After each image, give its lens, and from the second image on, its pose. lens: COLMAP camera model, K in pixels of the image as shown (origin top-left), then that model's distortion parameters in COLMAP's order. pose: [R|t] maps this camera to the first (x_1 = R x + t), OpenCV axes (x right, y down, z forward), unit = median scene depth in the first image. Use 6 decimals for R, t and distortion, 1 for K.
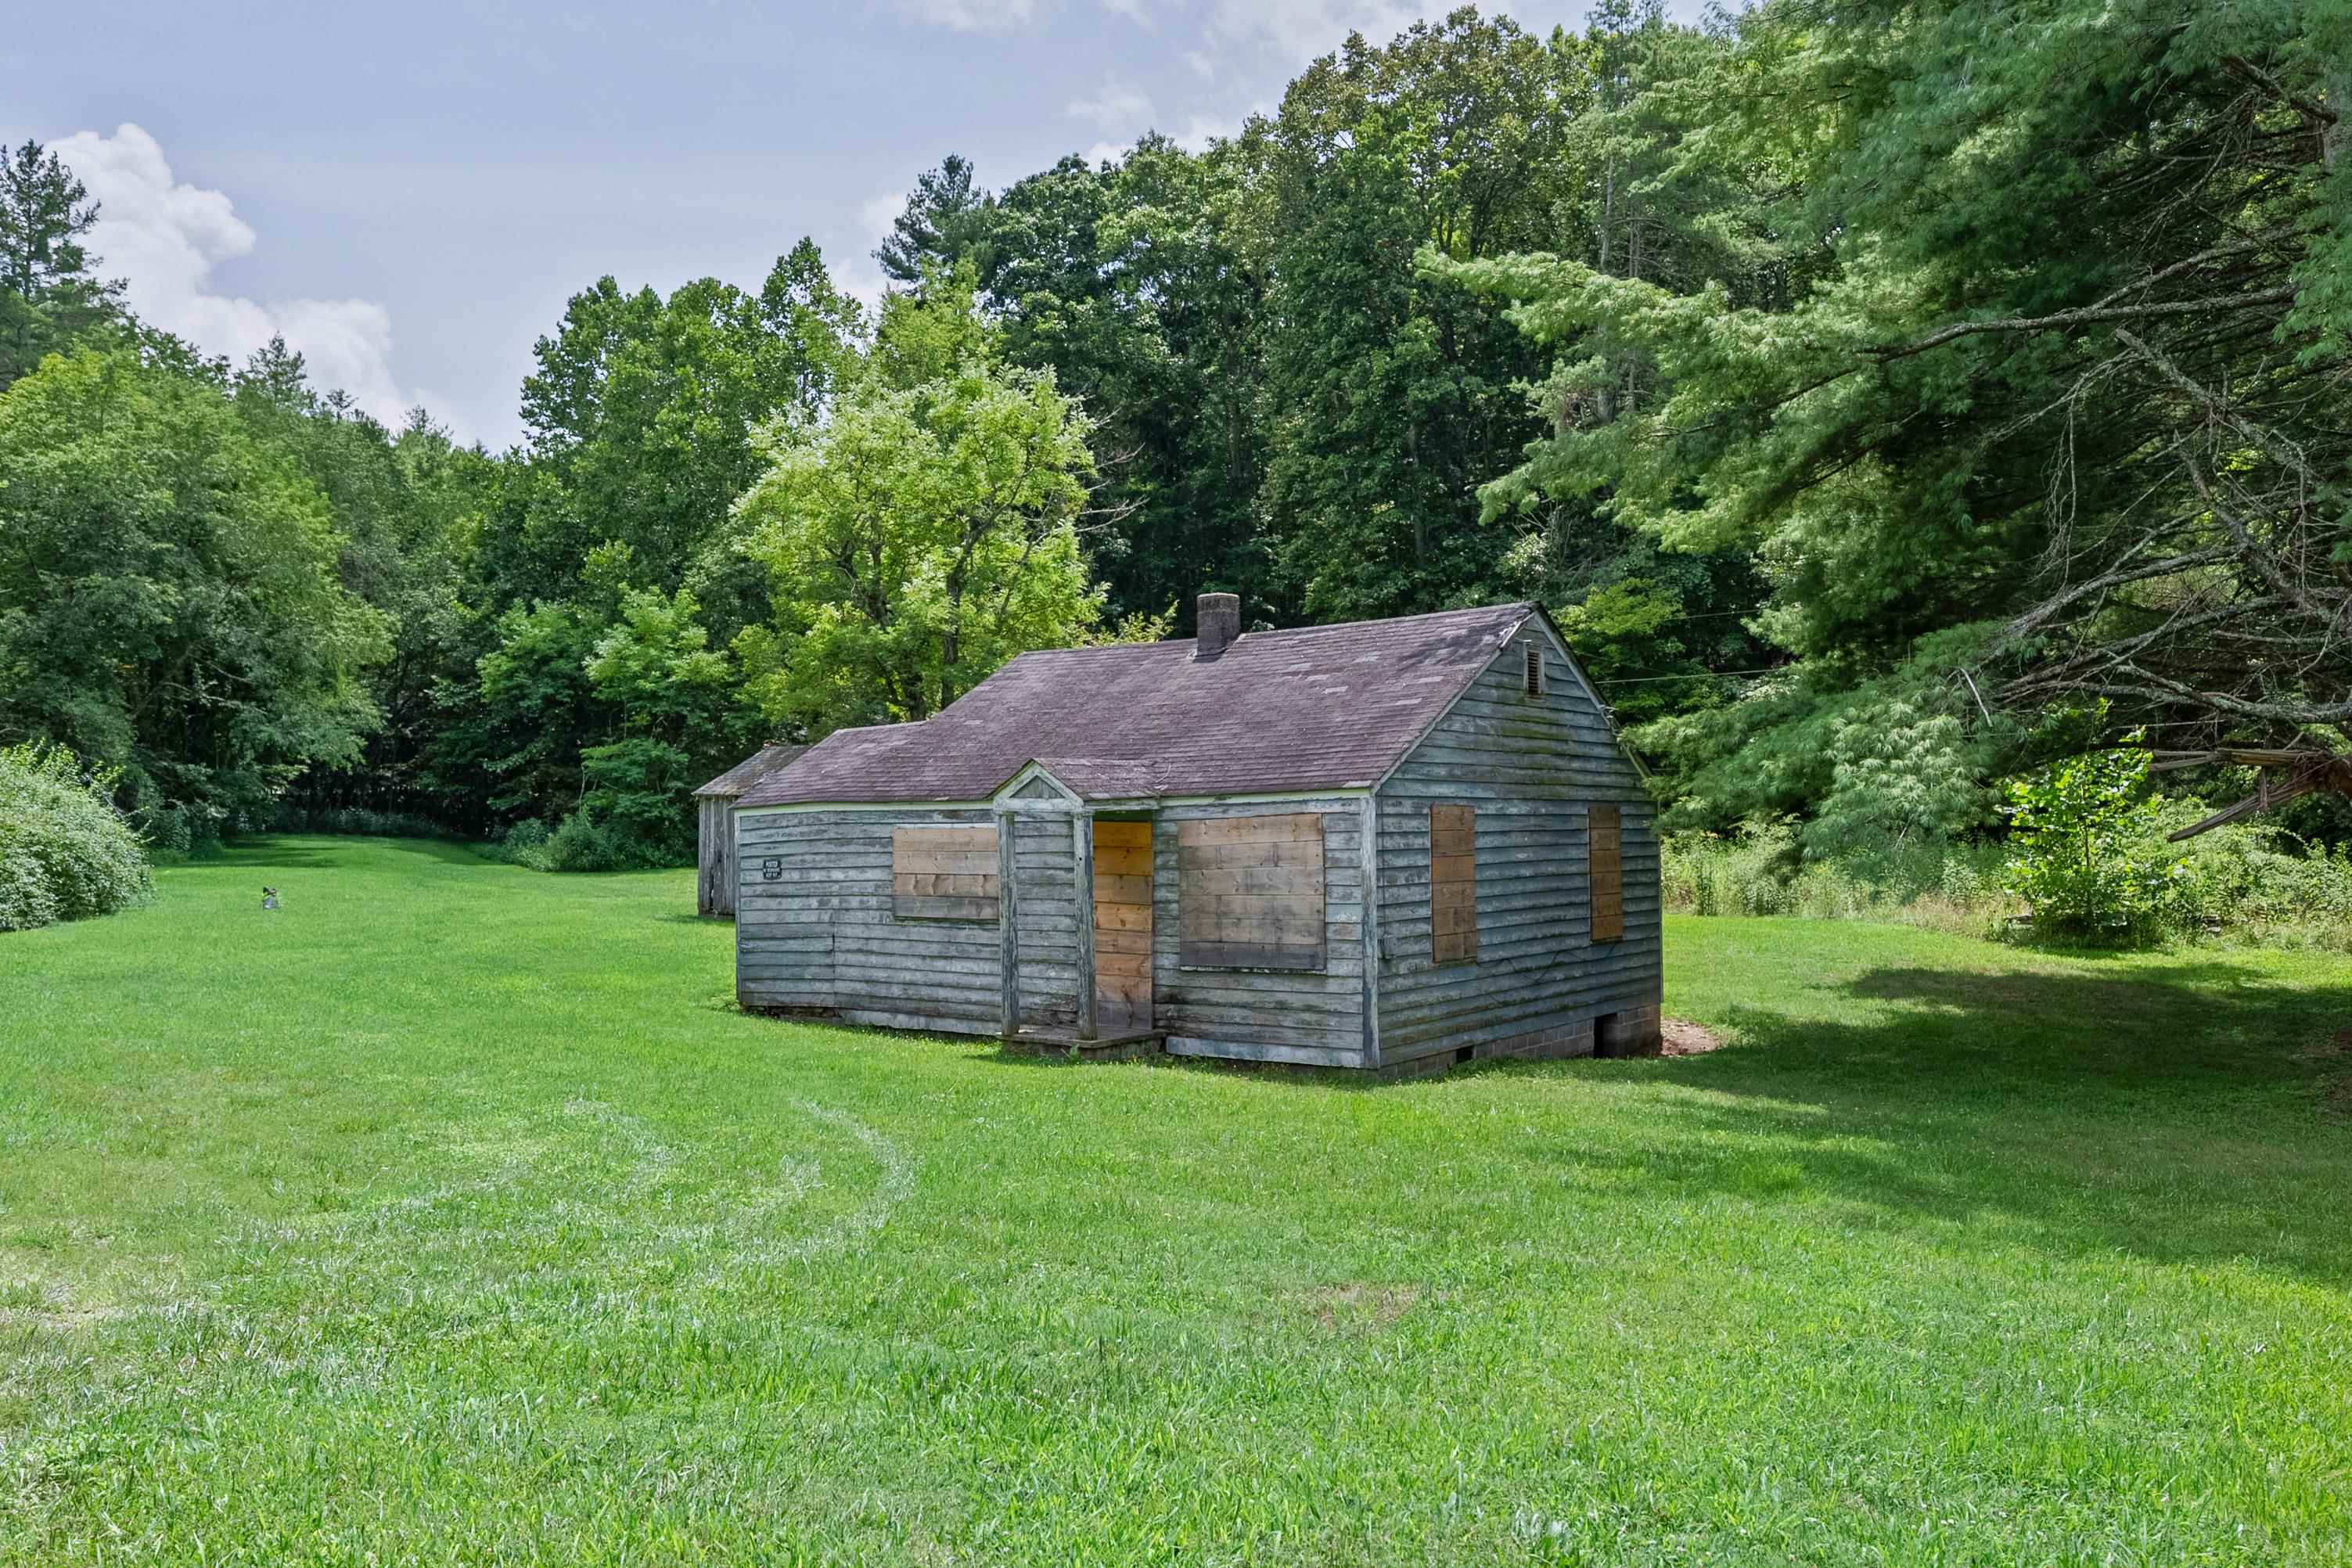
lens RADIAL K [[1657.3, 0, 1175.7], [0, 1657.3, 780.7], [0, 0, 1]] dist [0.001074, 0.005153]
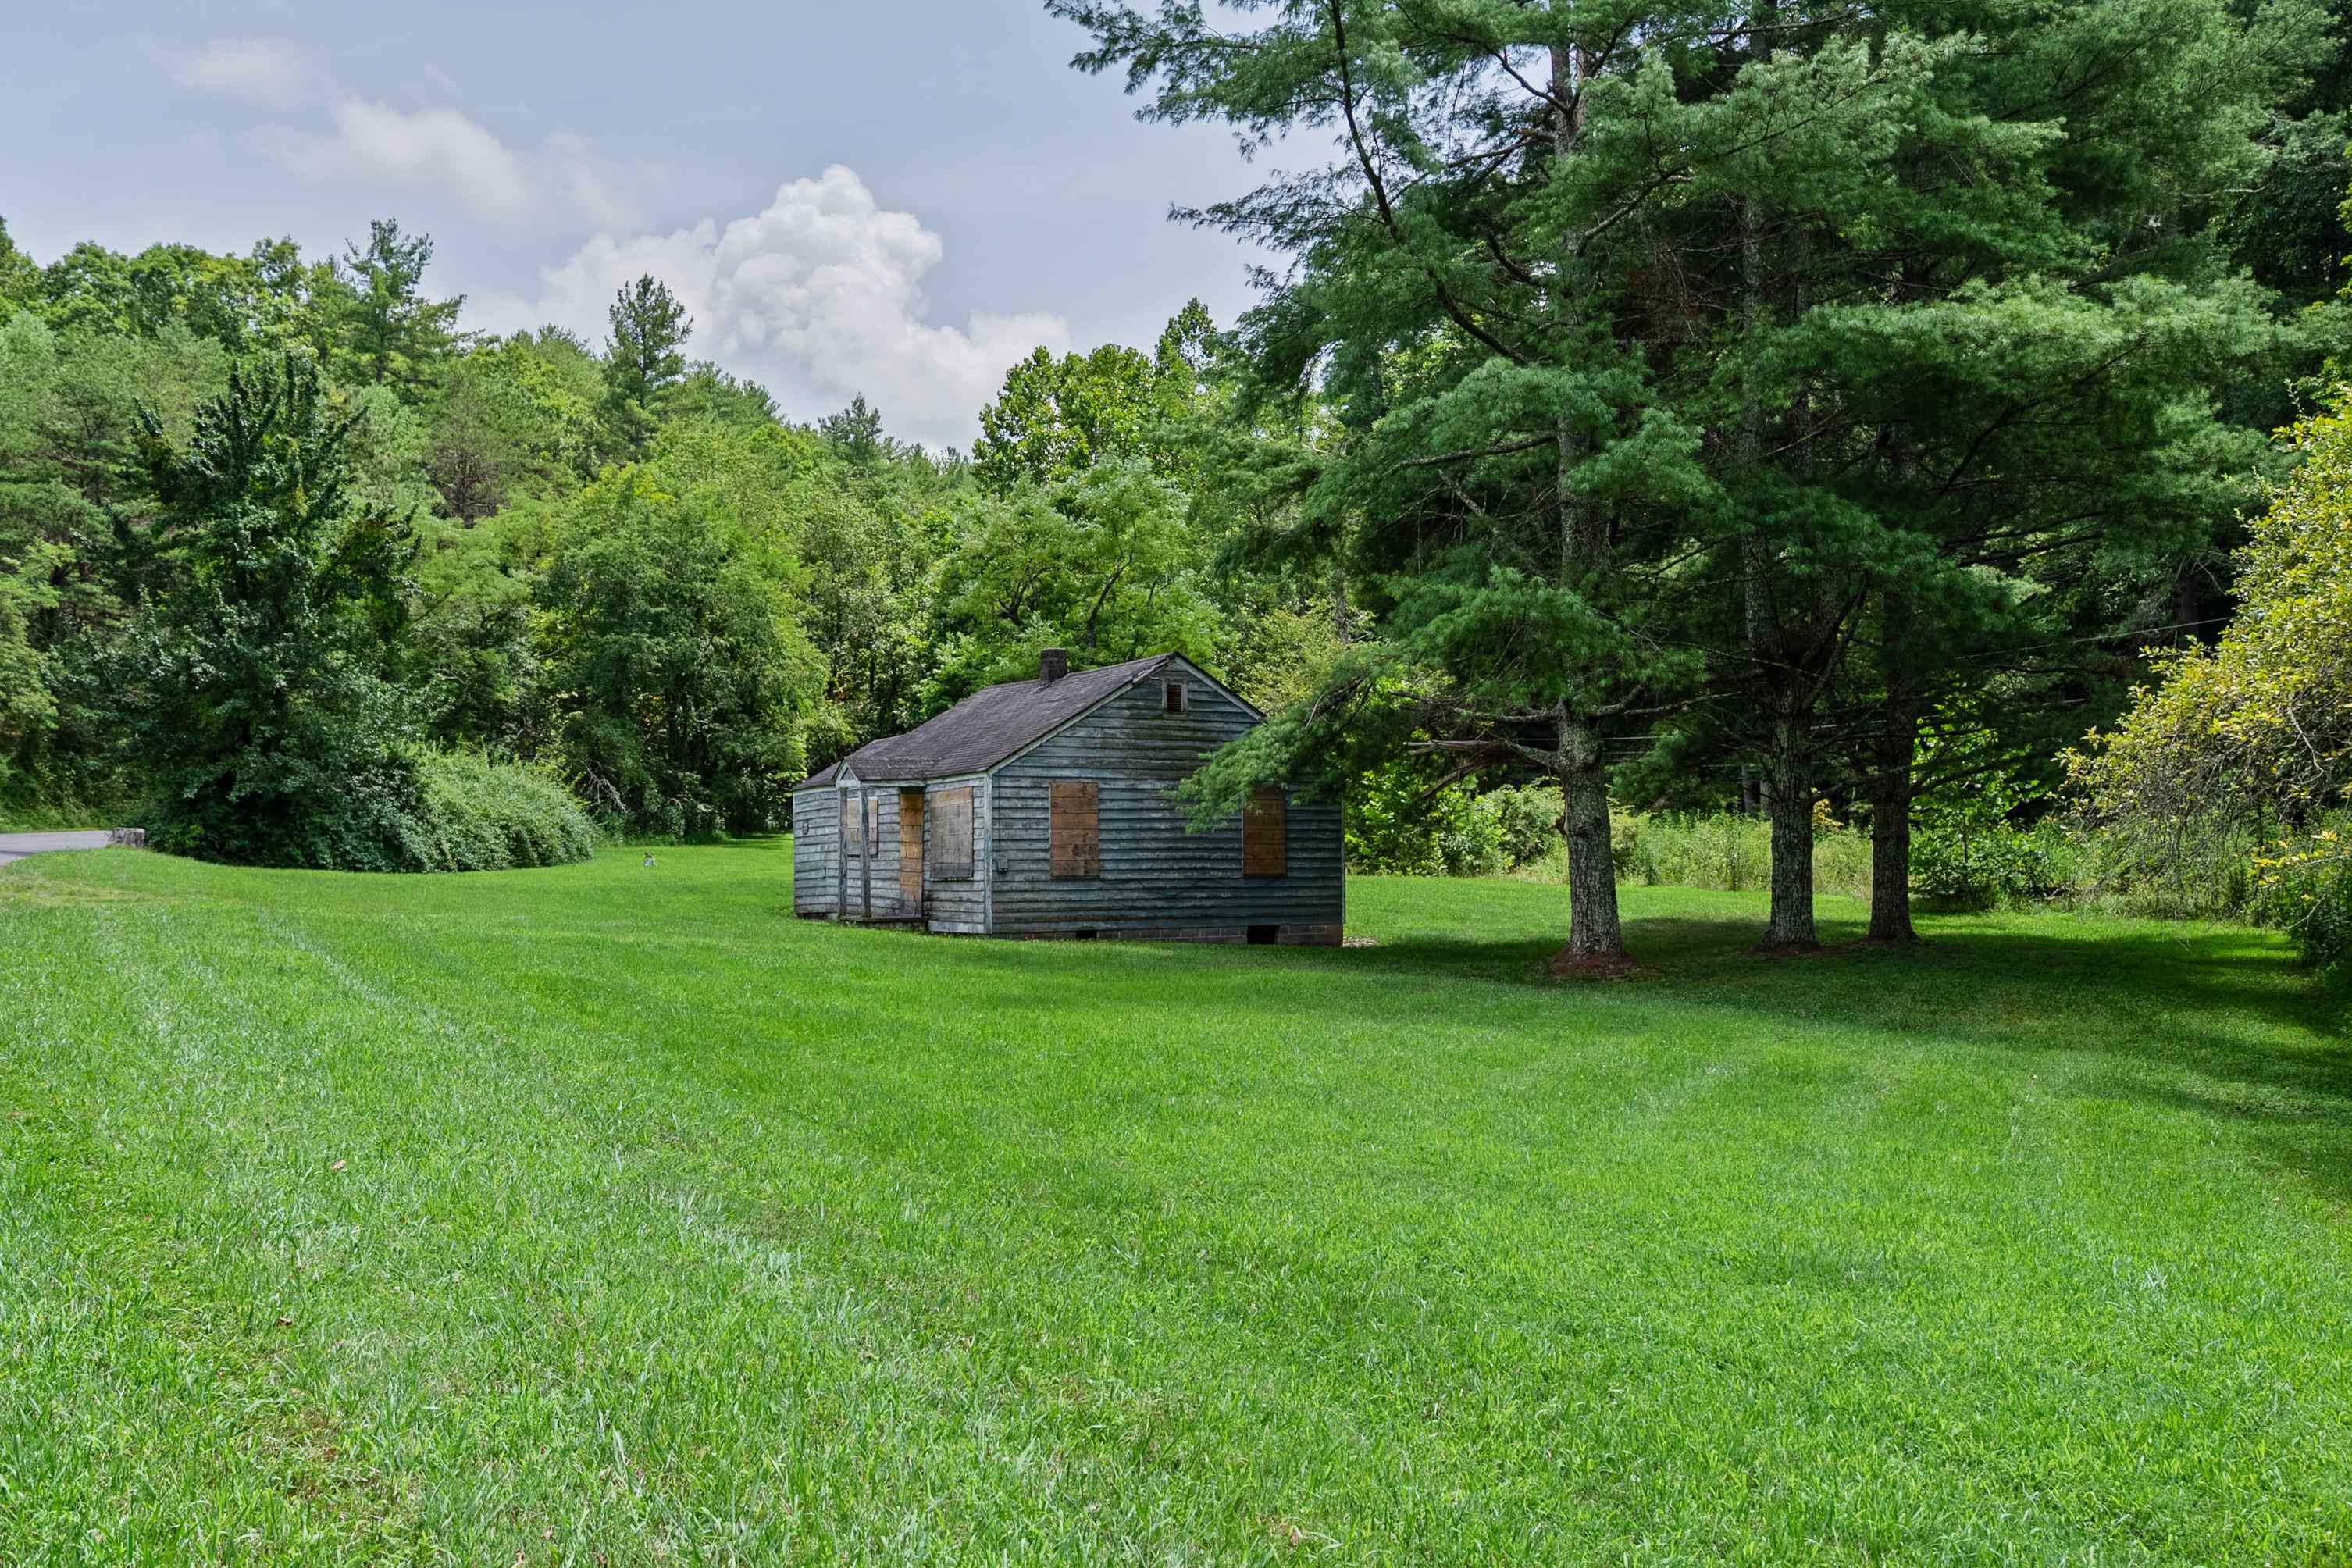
lens RADIAL K [[1817.4, 0, 1177.5], [0, 1817.4, 796.2], [0, 0, 1]] dist [-0.011612, -0.001828]
pose [[0.931224, -0.003545, -0.364430, 0.761113], [0.004744, 0.999986, 0.002394, 0.020636], [0.364417, -0.003959, 0.931228, -0.527737]]
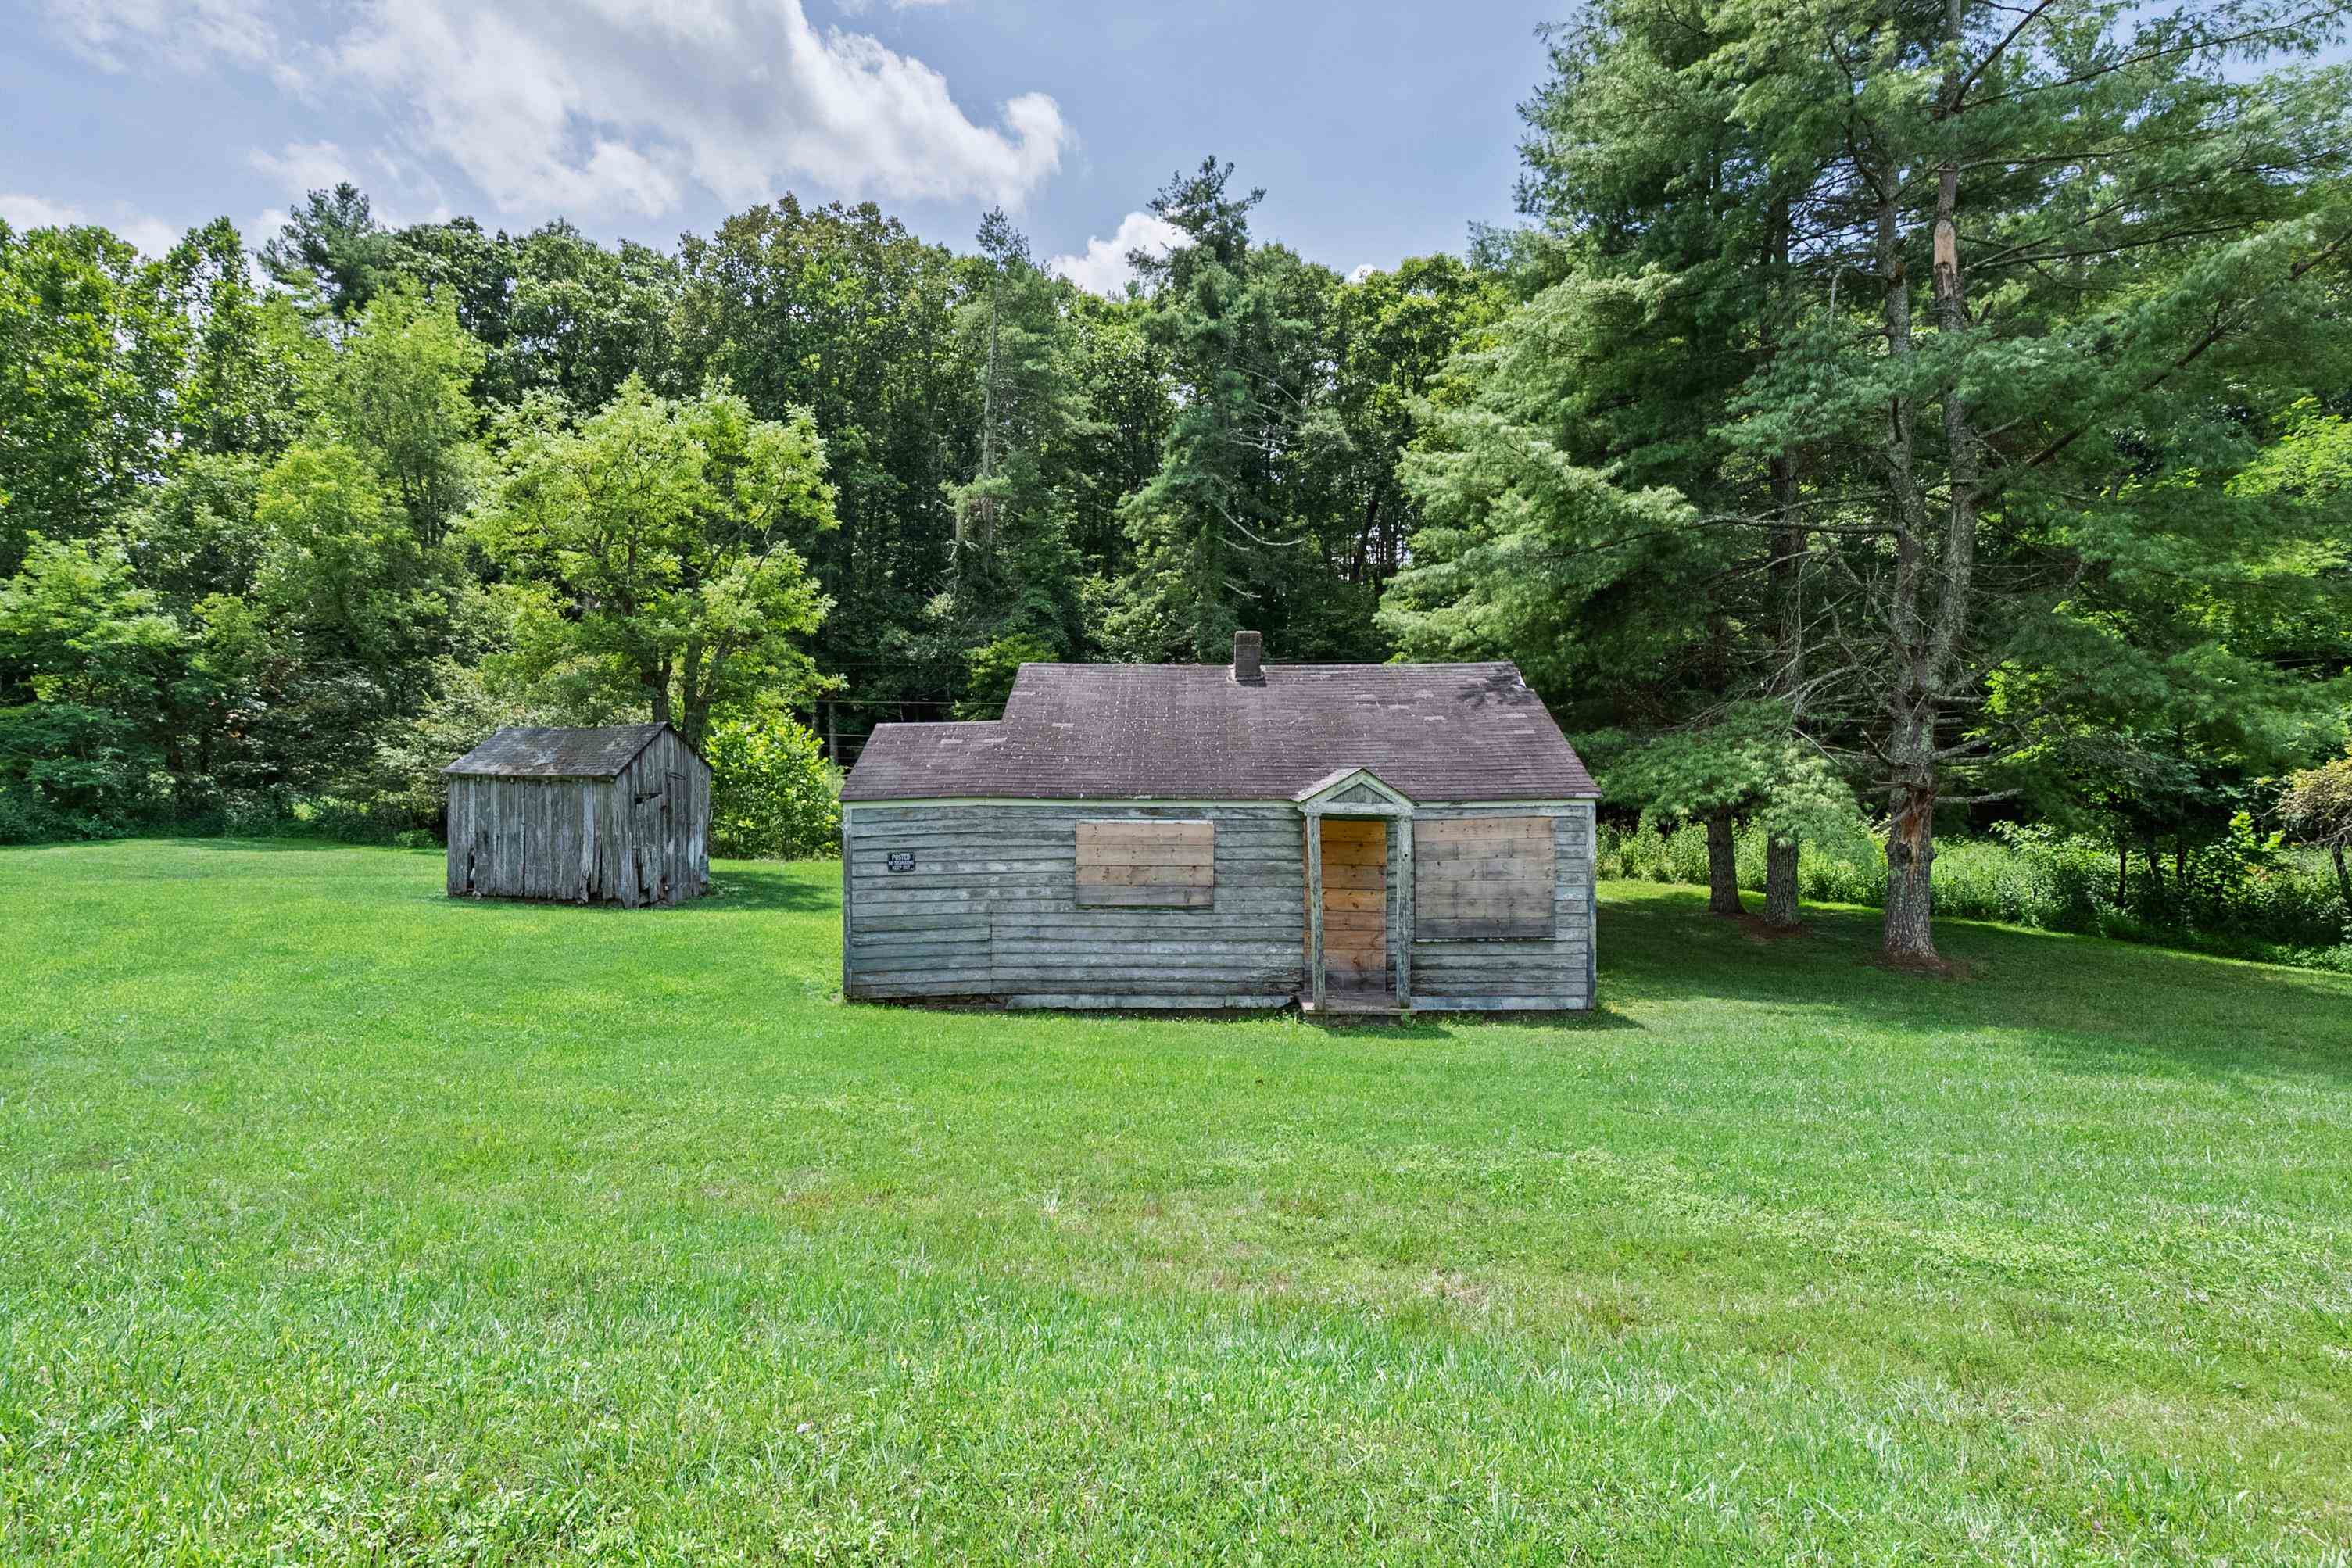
lens RADIAL K [[1095.4, 0, 1174.6], [0, 1095.4, 779.8], [0, 0, 1]] dist [0.000423, 0.000727]
pose [[0.808685, 0.017312, 0.587987, -0.518433], [-0.026528, 0.999623, 0.007053, -0.006027], [-0.587644, -0.021301, 0.808840, 0.374440]]
